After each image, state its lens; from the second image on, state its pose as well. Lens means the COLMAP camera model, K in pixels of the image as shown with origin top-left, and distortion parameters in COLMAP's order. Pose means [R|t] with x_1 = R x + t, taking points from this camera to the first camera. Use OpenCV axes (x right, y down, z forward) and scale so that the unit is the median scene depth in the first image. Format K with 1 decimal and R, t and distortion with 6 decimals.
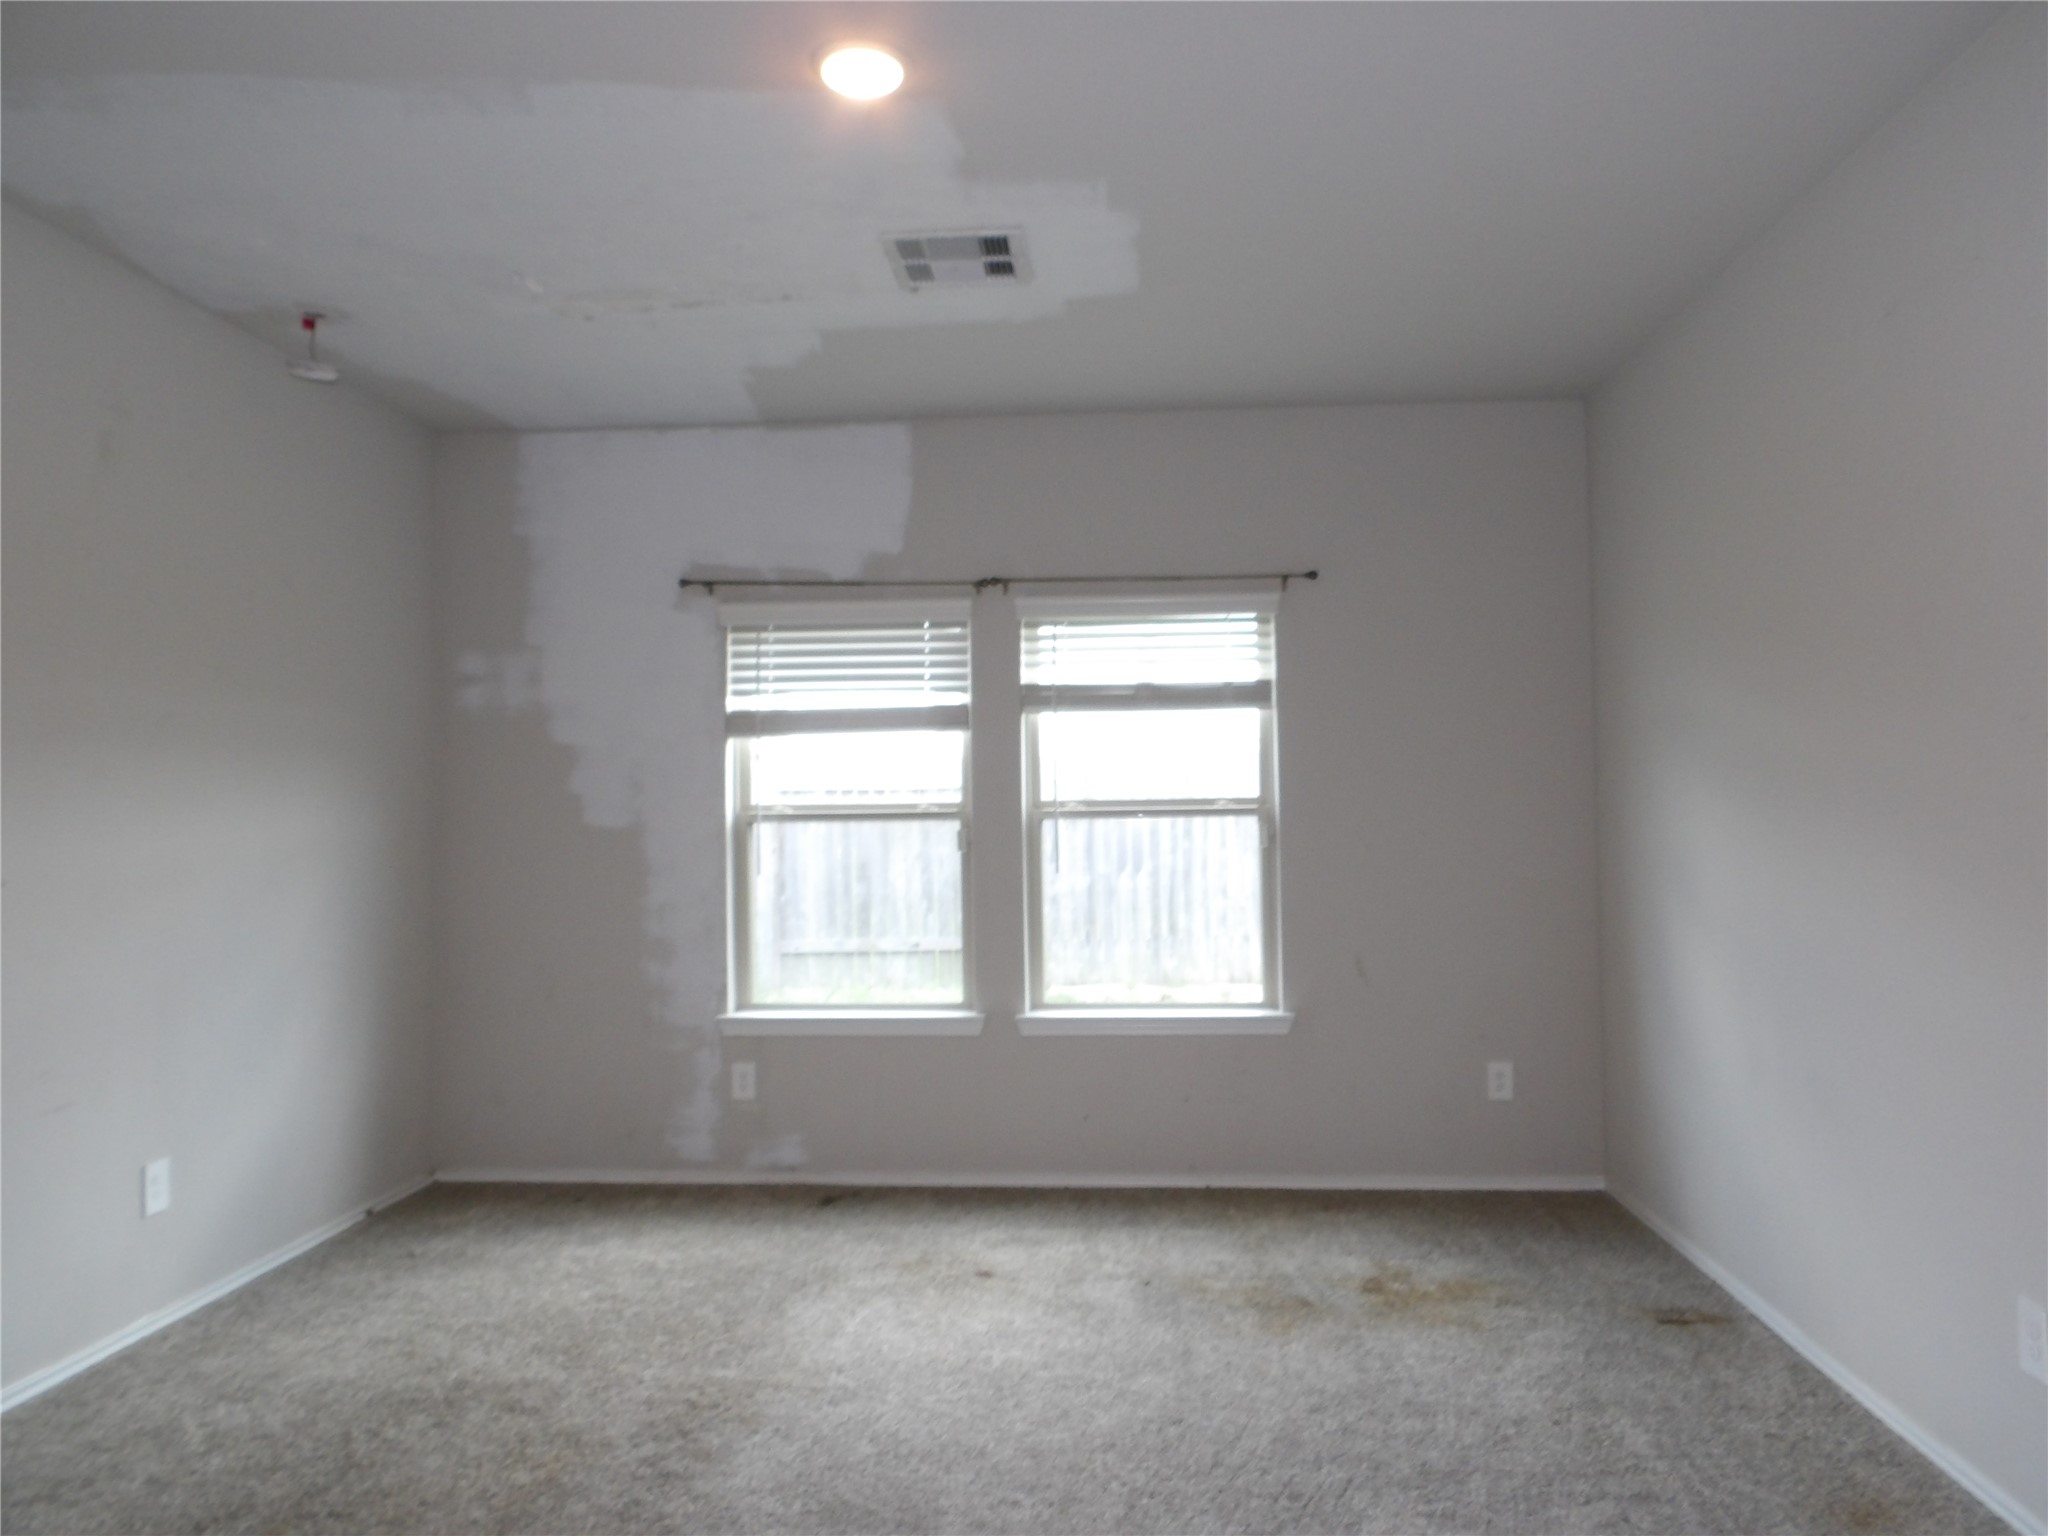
lens RADIAL K [[1422.8, 0, 1041.2], [0, 1422.8, 764.8], [0, 0, 1]] dist [-0.002132, 0.012484]
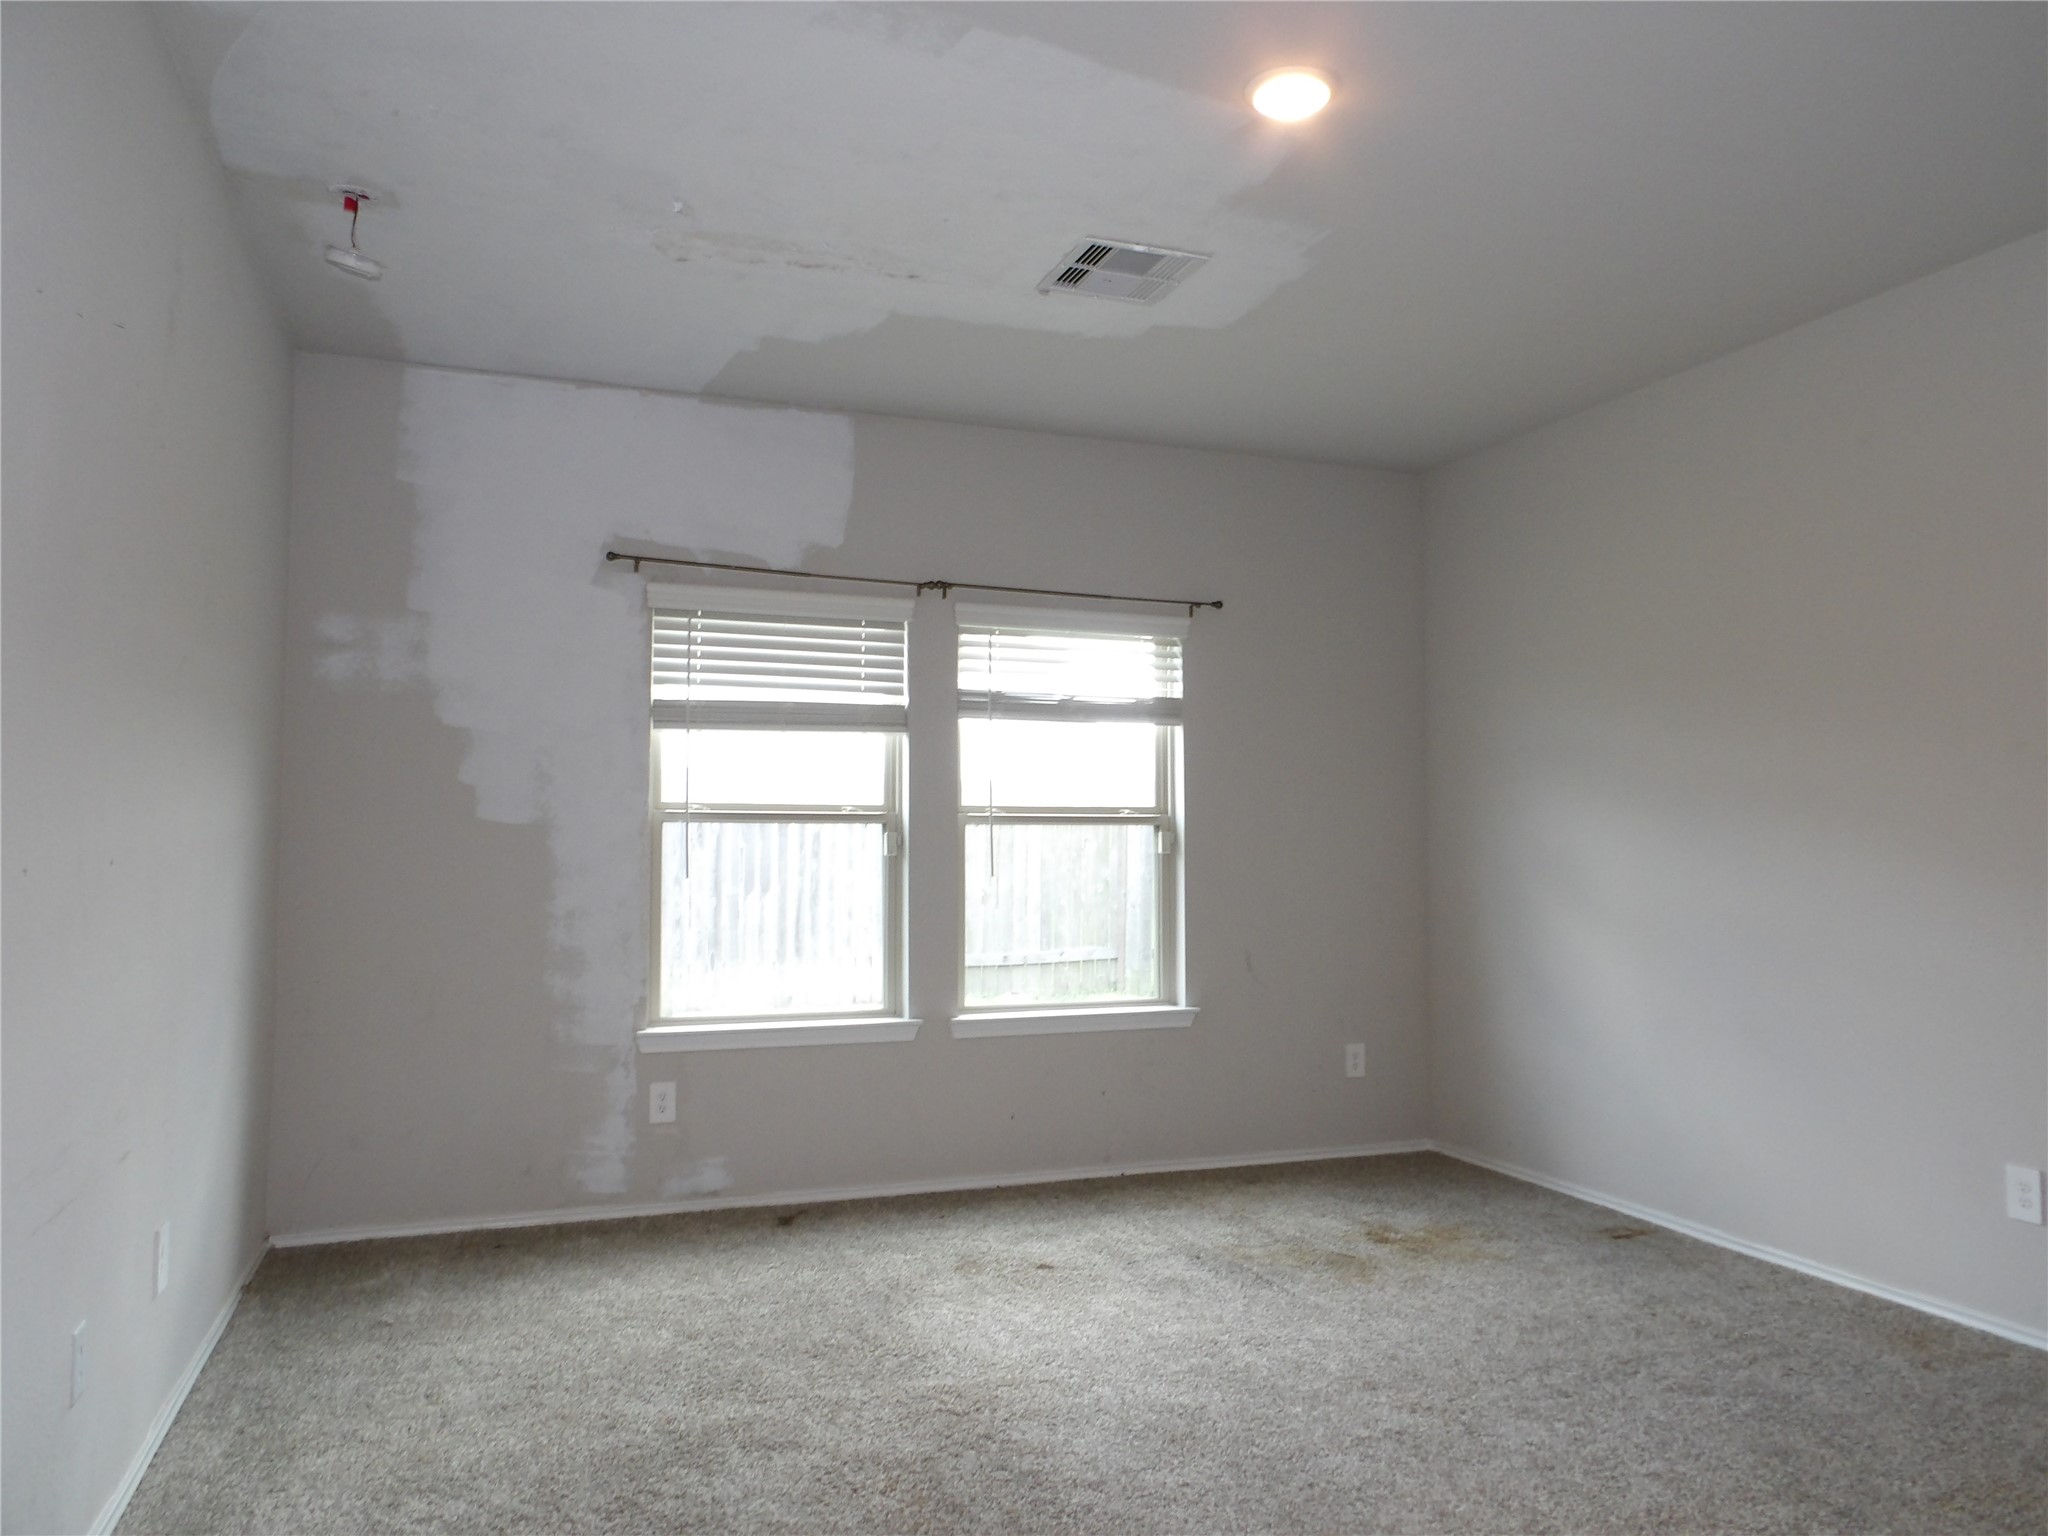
lens RADIAL K [[1422.8, 0, 1036.9], [0, 1422.8, 767.6], [0, 0, 1]] dist [-0.002132, 0.012484]
pose [[0.910647, 0.036338, 0.411584, -0.375715], [-0.026895, 0.999226, -0.028714, 0.026282], [-0.412309, 0.015079, 0.910919, 0.061507]]
